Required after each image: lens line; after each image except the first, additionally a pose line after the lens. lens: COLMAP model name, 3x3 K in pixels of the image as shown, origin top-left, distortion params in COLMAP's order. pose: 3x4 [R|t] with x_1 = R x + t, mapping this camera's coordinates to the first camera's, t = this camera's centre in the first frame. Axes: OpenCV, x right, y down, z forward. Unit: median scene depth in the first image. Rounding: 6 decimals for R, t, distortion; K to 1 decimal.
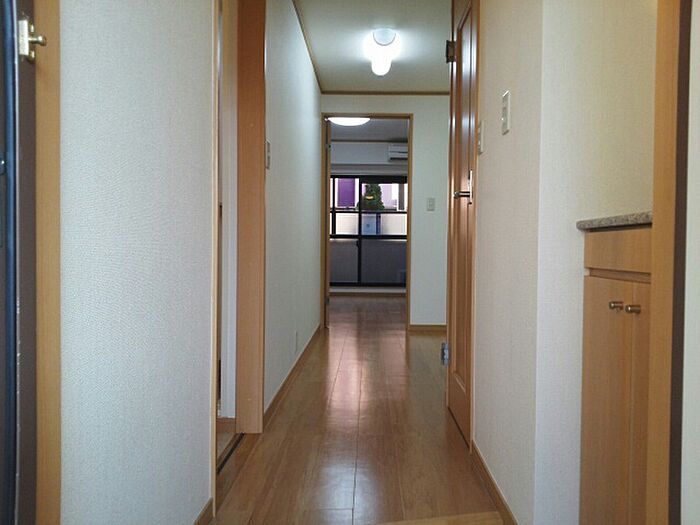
lens RADIAL K [[564.0, 0, 364.5], [0, 564.0, 259.6], [0, 0, 1]] dist [-0.009253, -0.007039]
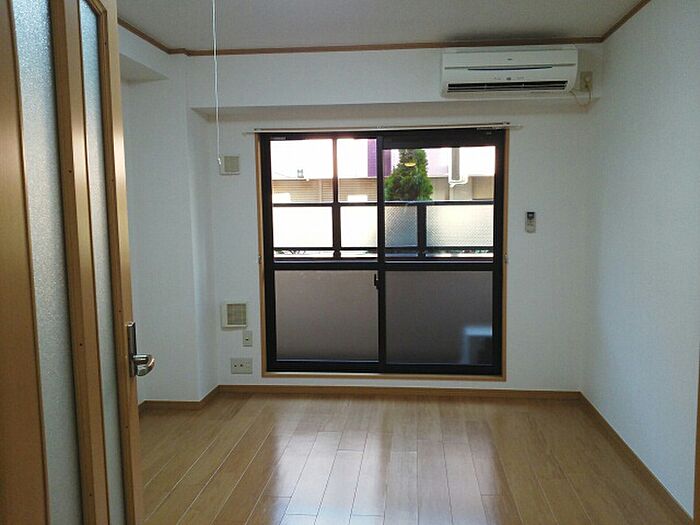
lens RADIAL K [[564.0, 0, 364.5], [0, 564.0, 259.6], [0, 0, 1]] dist [-0.009253, -0.007039]
pose [[0.997344, -0.015235, -0.071221, 0.010059], [0.021273, 0.996171, 0.084802, -0.081823], [0.069656, -0.086092, 0.993849, 0.535028]]
